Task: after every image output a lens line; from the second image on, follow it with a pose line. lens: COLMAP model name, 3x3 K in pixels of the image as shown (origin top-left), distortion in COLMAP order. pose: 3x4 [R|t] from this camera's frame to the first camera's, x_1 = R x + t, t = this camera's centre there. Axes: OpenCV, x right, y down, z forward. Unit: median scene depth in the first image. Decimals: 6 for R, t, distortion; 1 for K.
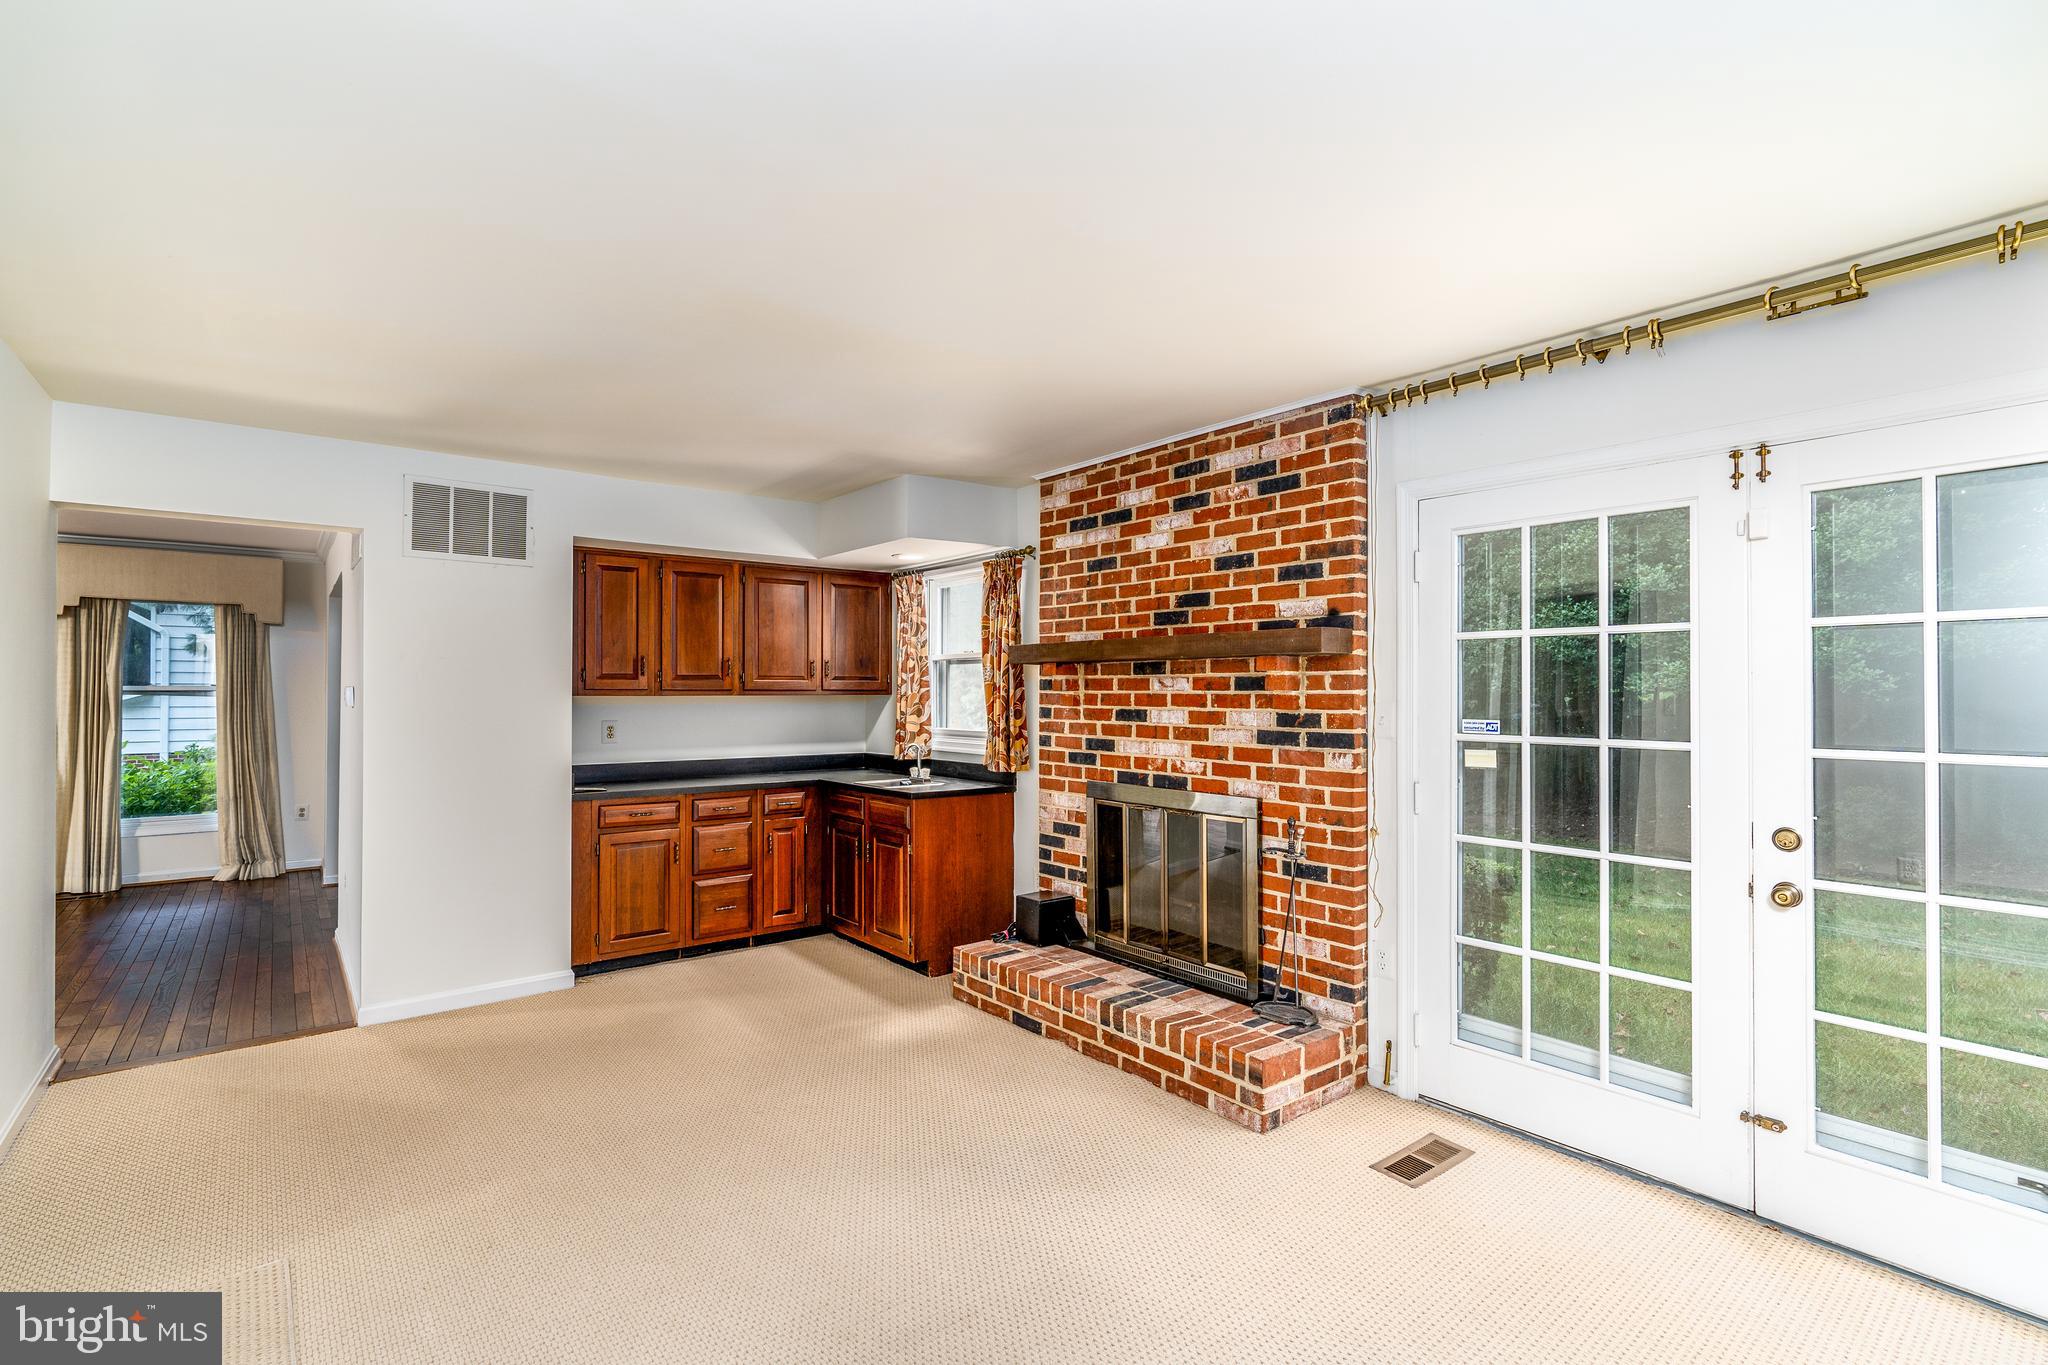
lens RADIAL K [[947.1, 0, 1020.0], [0, 947.1, 689.1], [0, 0, 1]] dist [-0.008371, 0.003754]
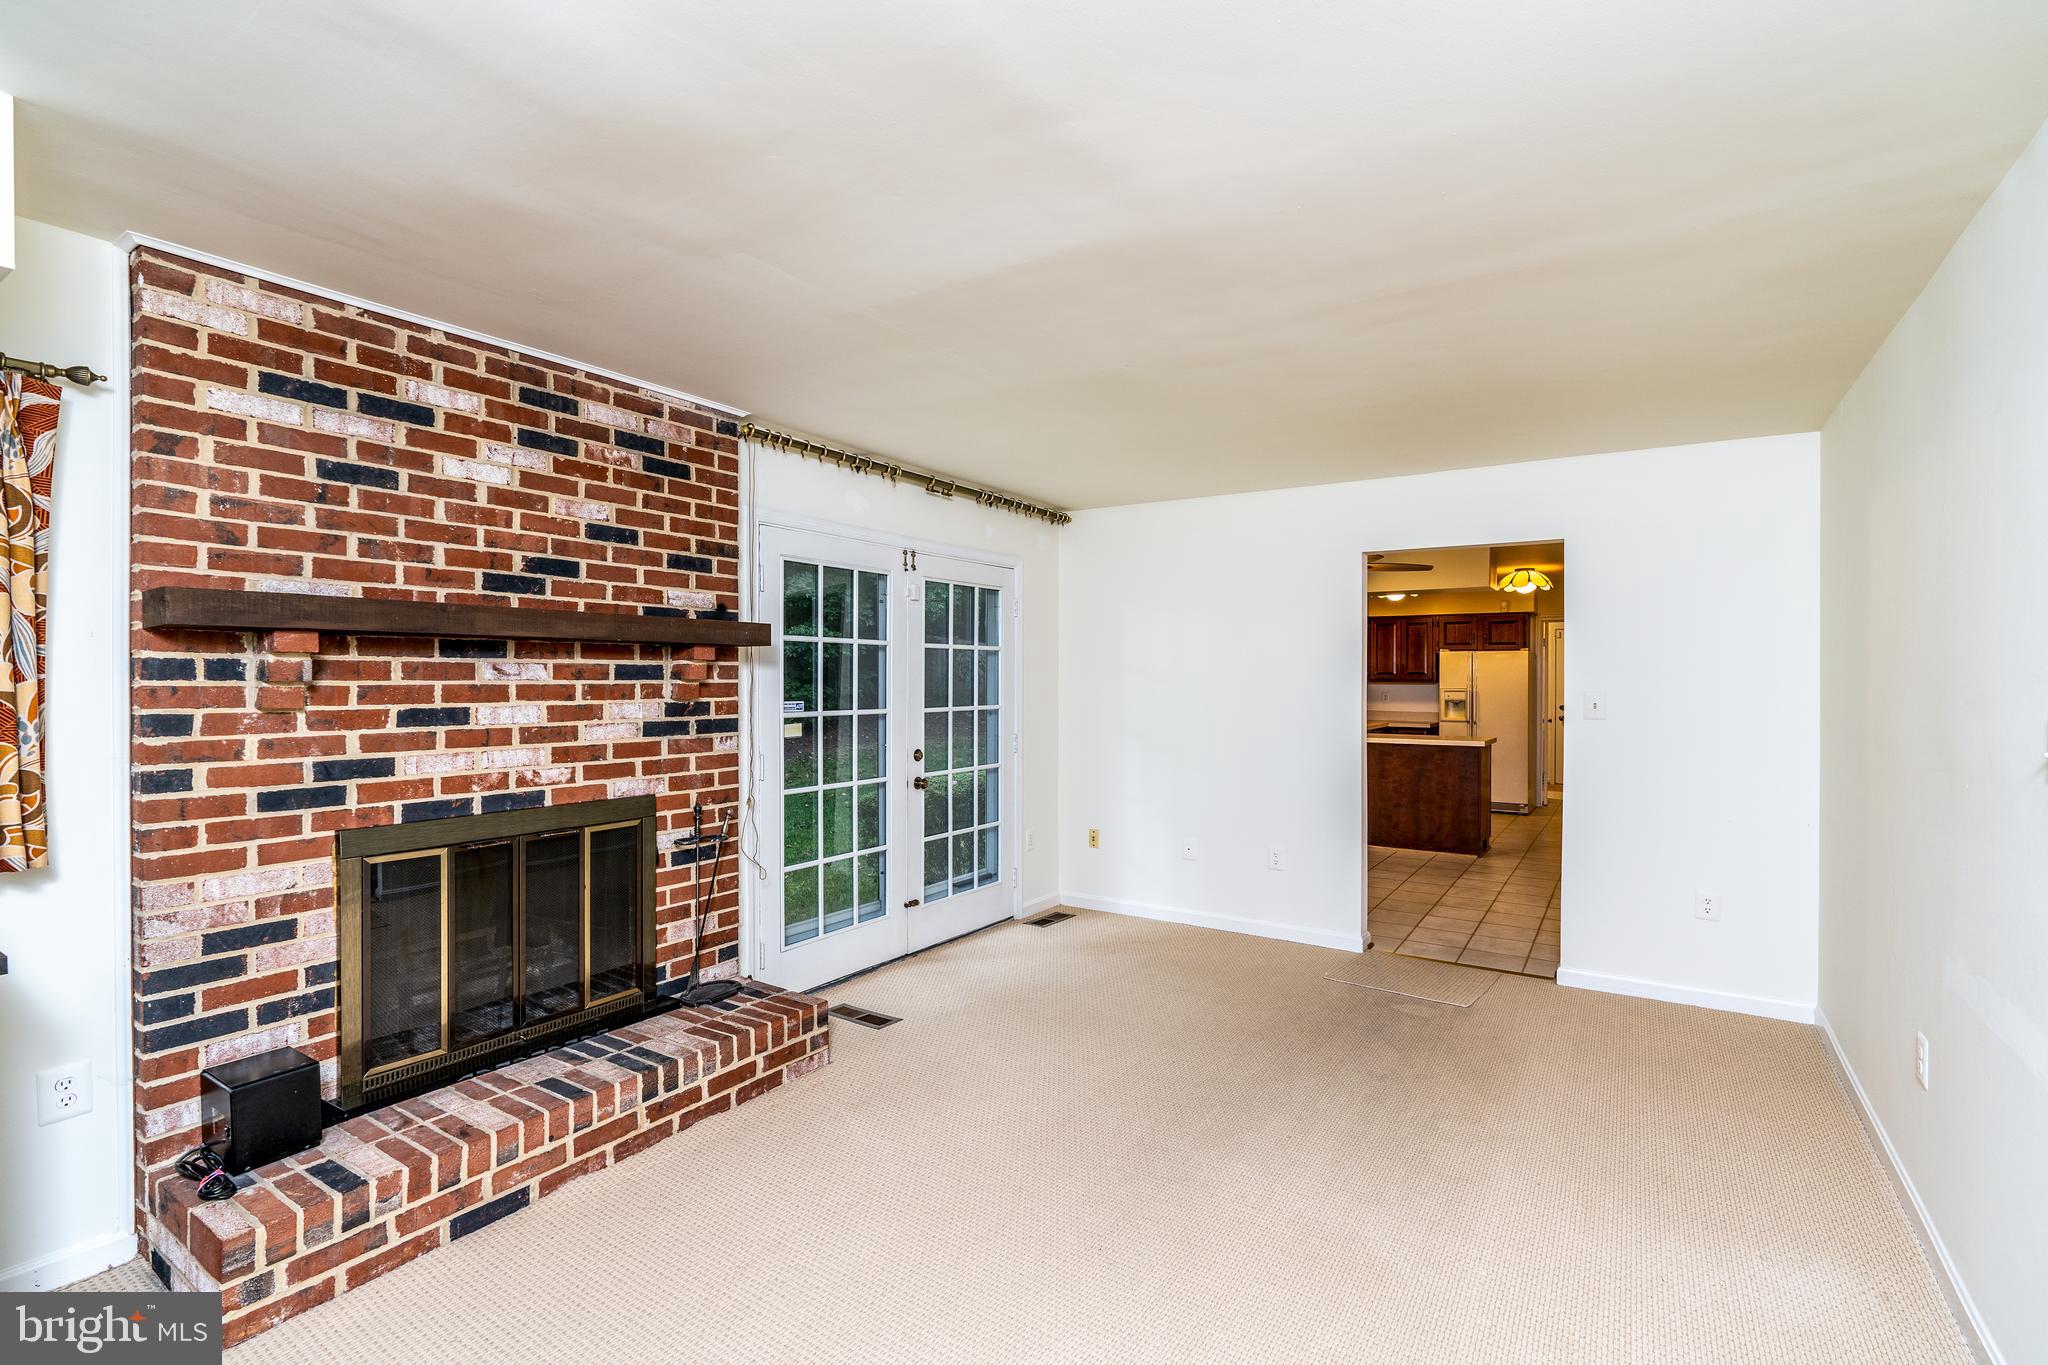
lens RADIAL K [[947.1, 0, 1053.2], [0, 947.1, 680.7], [0, 0, 1]] dist [-0.008371, 0.003754]
pose [[-0.332188, -0.006518, 0.943191, -0.755403], [-0.005547, 0.999972, 0.004956, -0.004470], [-0.943197, -0.003586, -0.332215, 0.920546]]
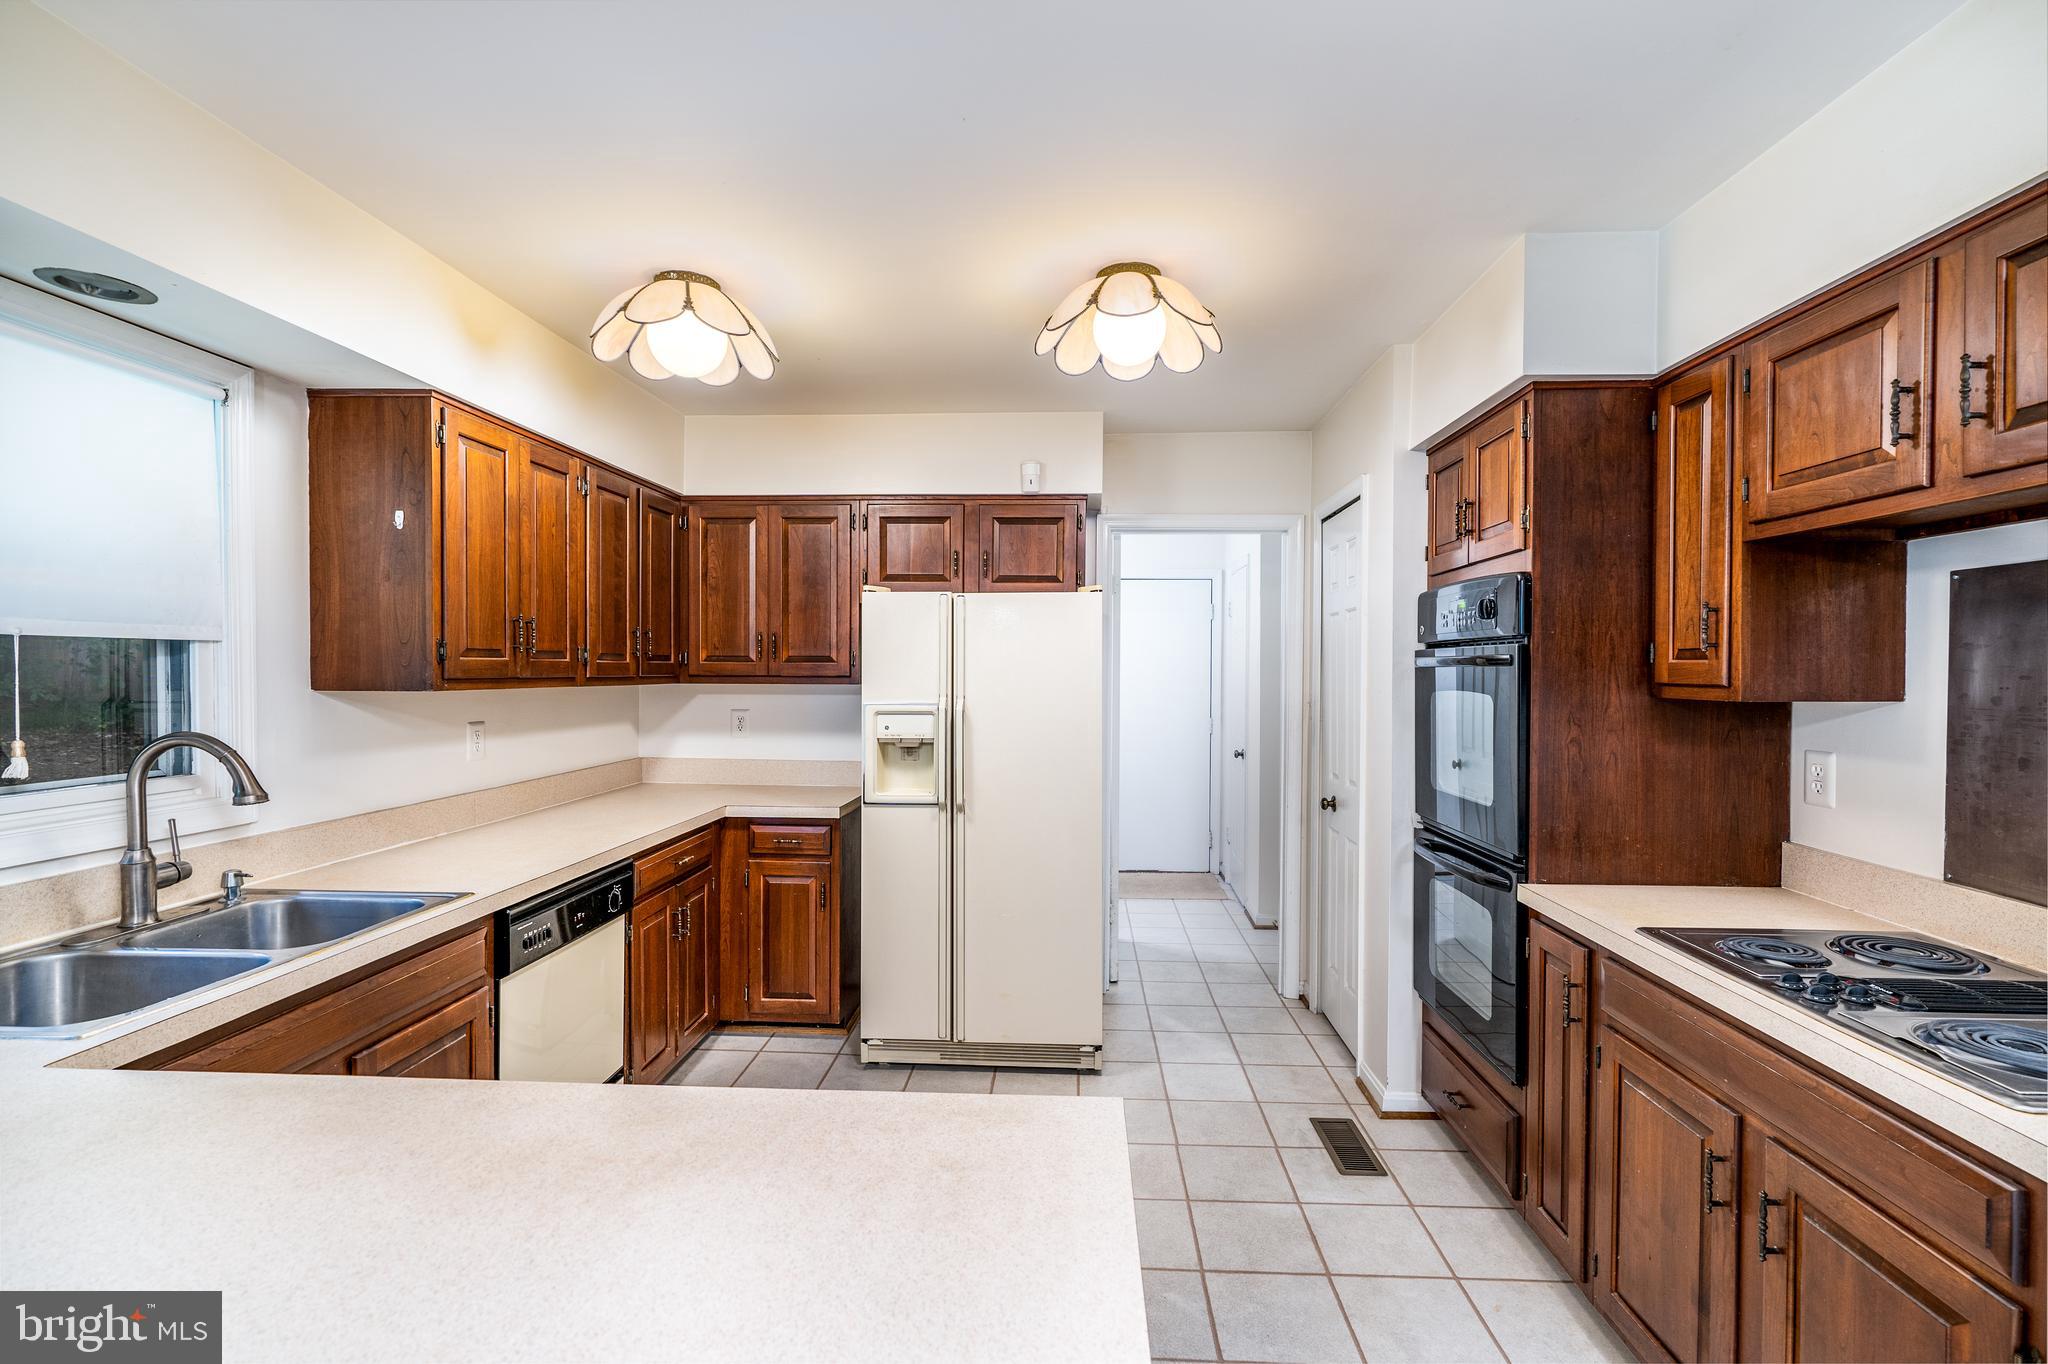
lens RADIAL K [[947.1, 0, 1016.2], [0, 947.1, 683.4], [0, 0, 1]] dist [-0.008371, 0.003754]
pose [[-0.737400, -0.023079, 0.675062, 0.785943], [-0.010540, 0.999688, 0.022663, -0.016137], [-0.675374, 0.009597, -0.737413, -0.522666]]
